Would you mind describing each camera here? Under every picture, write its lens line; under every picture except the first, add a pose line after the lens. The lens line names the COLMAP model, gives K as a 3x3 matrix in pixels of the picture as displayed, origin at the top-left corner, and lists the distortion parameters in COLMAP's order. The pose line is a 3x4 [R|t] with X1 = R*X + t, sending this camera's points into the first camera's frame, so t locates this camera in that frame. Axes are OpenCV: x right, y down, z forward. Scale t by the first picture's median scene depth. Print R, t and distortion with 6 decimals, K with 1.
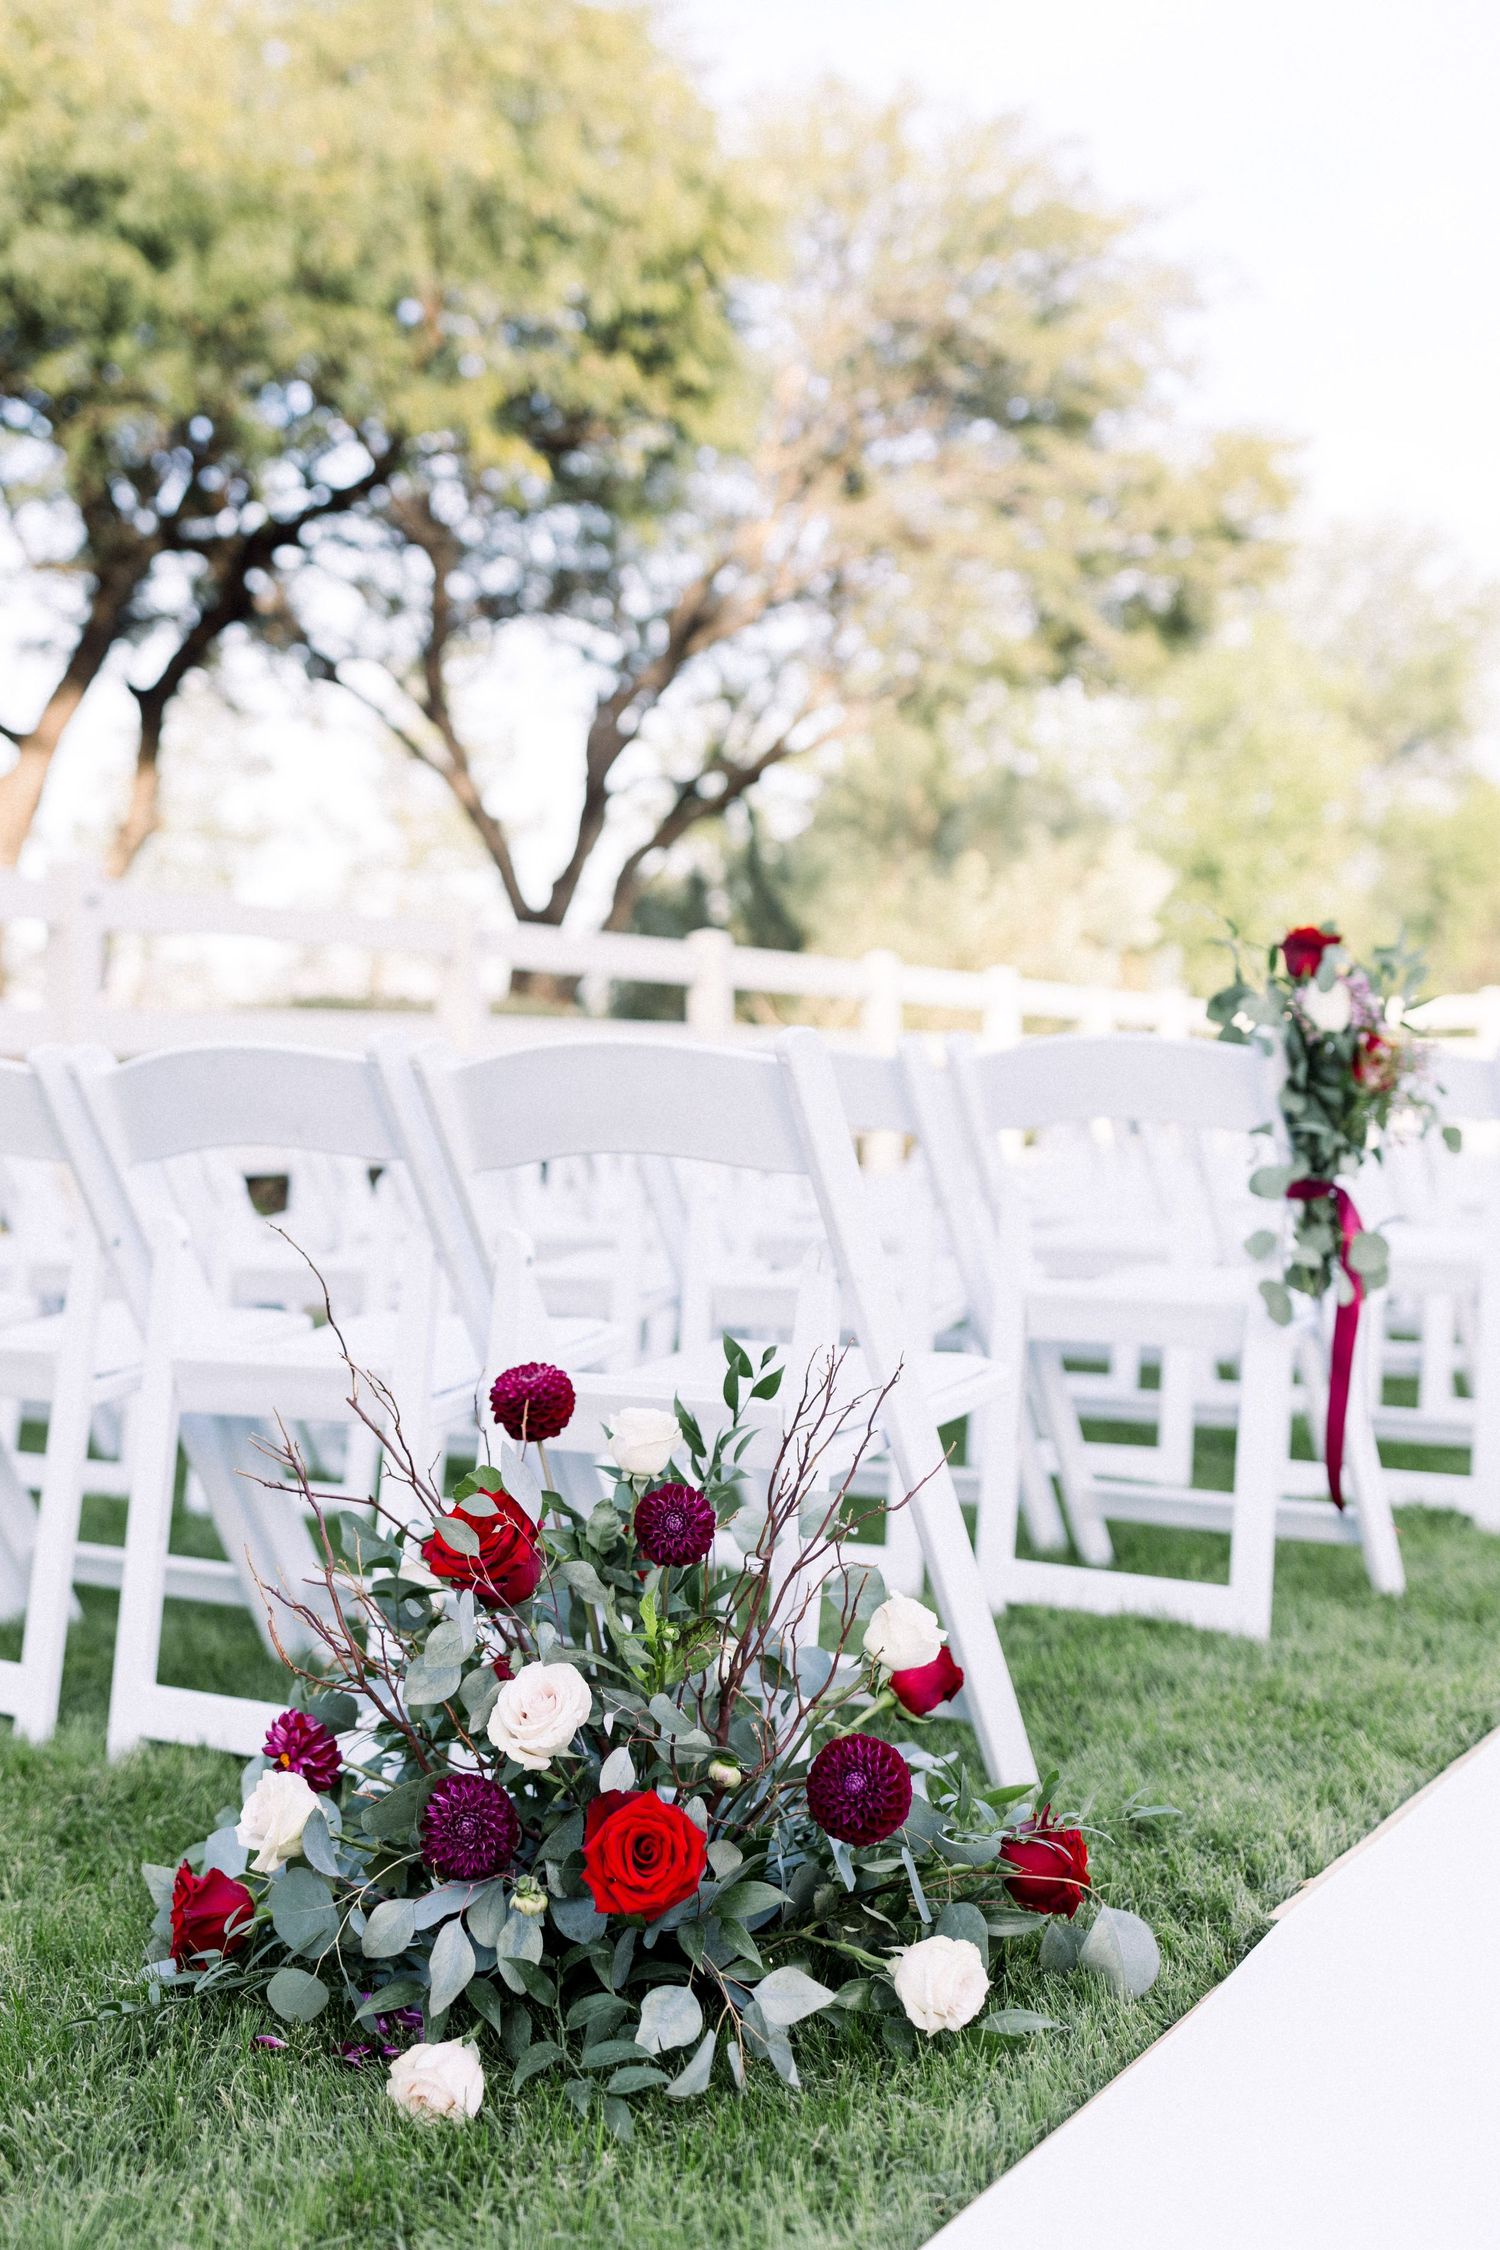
lens RADIAL K [[2170.2, 0, 750.0], [0, 2170.2, 1125.0], [0, 0, 1]] dist [0.016263, 0.001202]
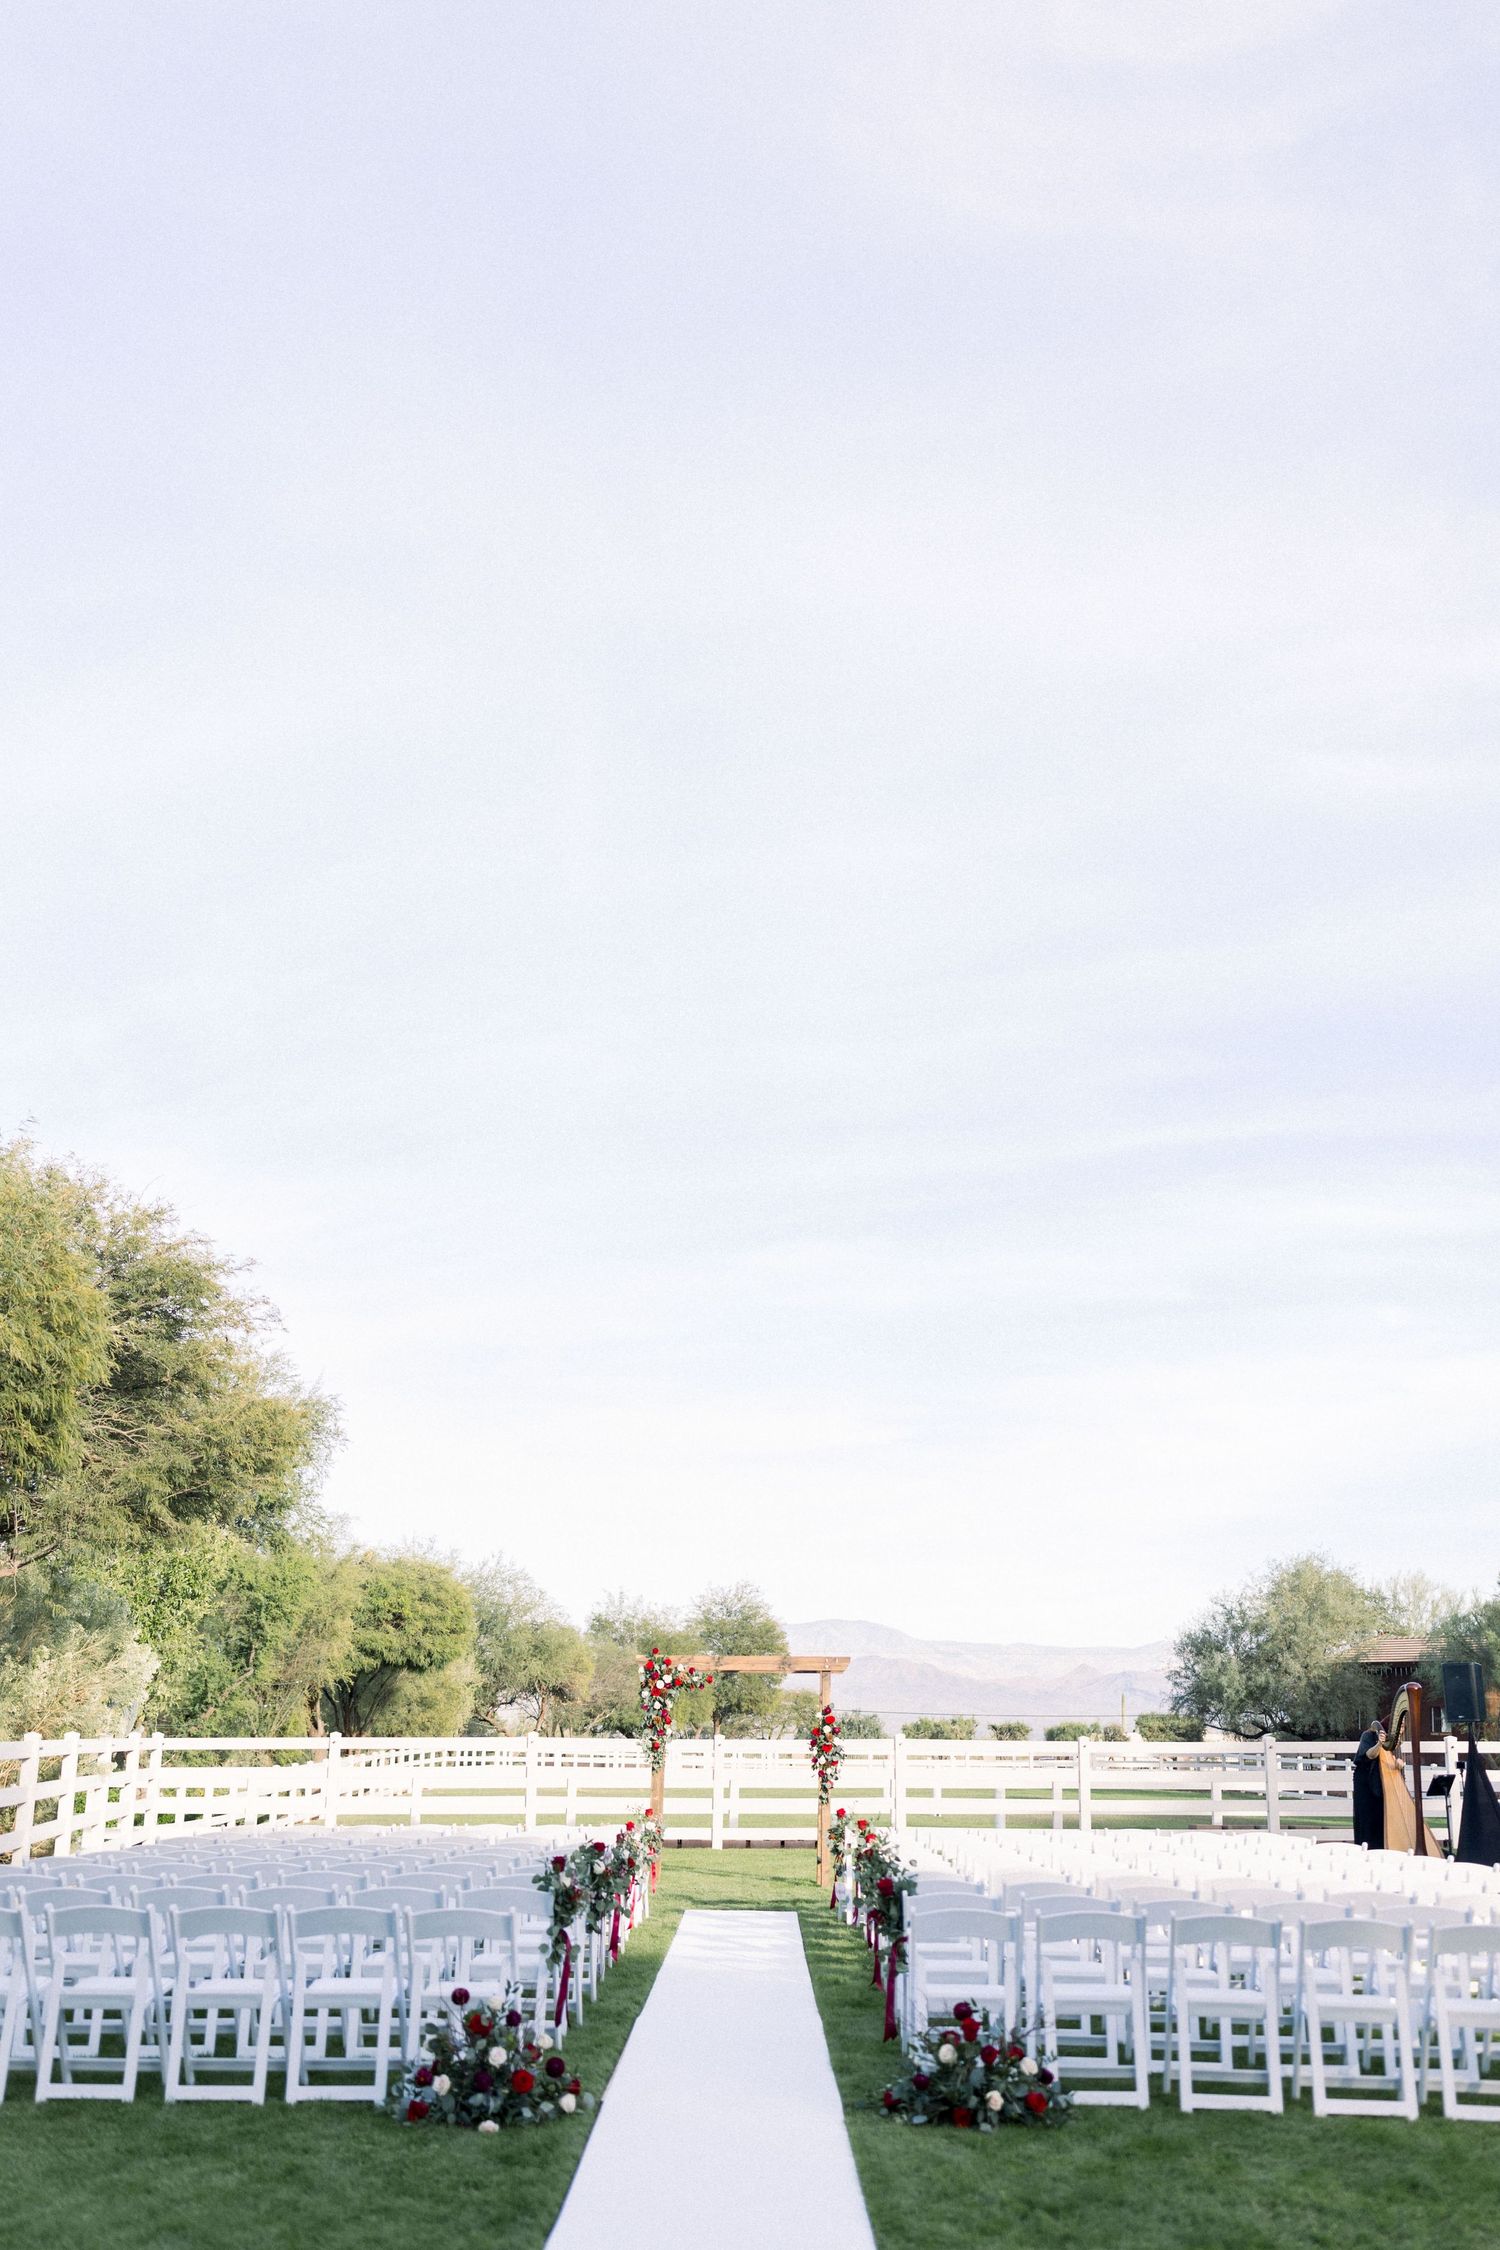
lens RADIAL K [[2170.2, 0, 750.0], [0, 2170.2, 1125.0], [0, 0, 1]] dist [0.016263, 0.001202]
pose [[0.816996, 0.183301, 0.546734, -1.951697], [-0.027037, 0.959267, -0.281205, -0.285713], [-0.576009, 0.214961, 0.788673, -2.685515]]
